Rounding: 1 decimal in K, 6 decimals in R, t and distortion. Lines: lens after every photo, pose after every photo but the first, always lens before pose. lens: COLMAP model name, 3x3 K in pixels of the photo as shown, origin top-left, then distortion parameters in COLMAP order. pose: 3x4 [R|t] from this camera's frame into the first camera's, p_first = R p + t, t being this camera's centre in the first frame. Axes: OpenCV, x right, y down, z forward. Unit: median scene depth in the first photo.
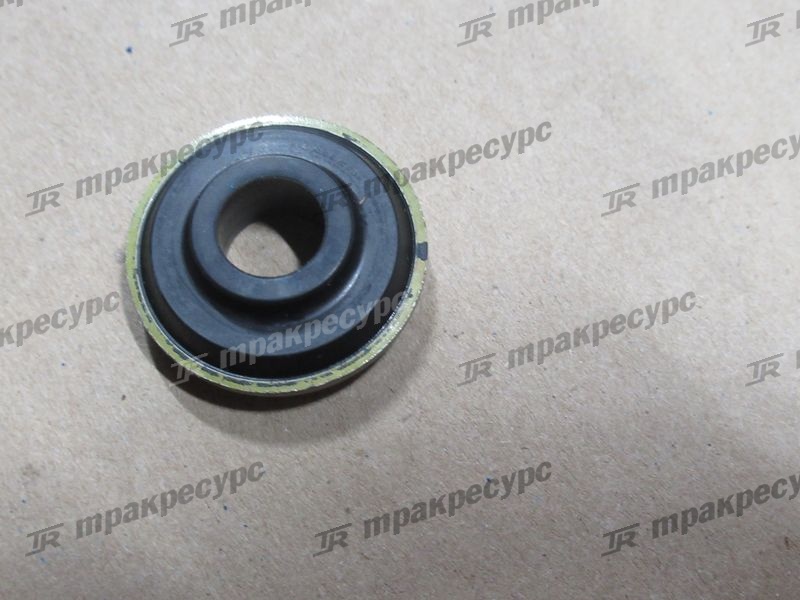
lens RADIAL K [[303.6, 0, 400.5], [0, 303.6, 300.9], [0, 0, 1]] dist [-0.004000, -0.000239]
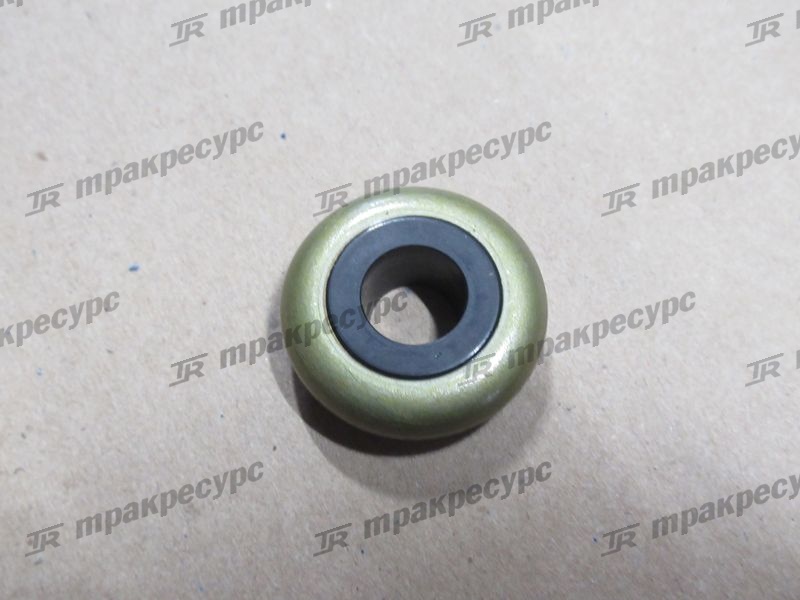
lens RADIAL K [[303.6, 0, 400.4], [0, 303.6, 298.8], [0, 0, 1]] dist [-0.004000, -0.000239]
pose [[0.998709, 0.049394, -0.011849, -0.452546], [-0.049464, 0.998760, -0.005681, -0.258661], [0.011554, 0.006259, 0.999914, -0.138783]]
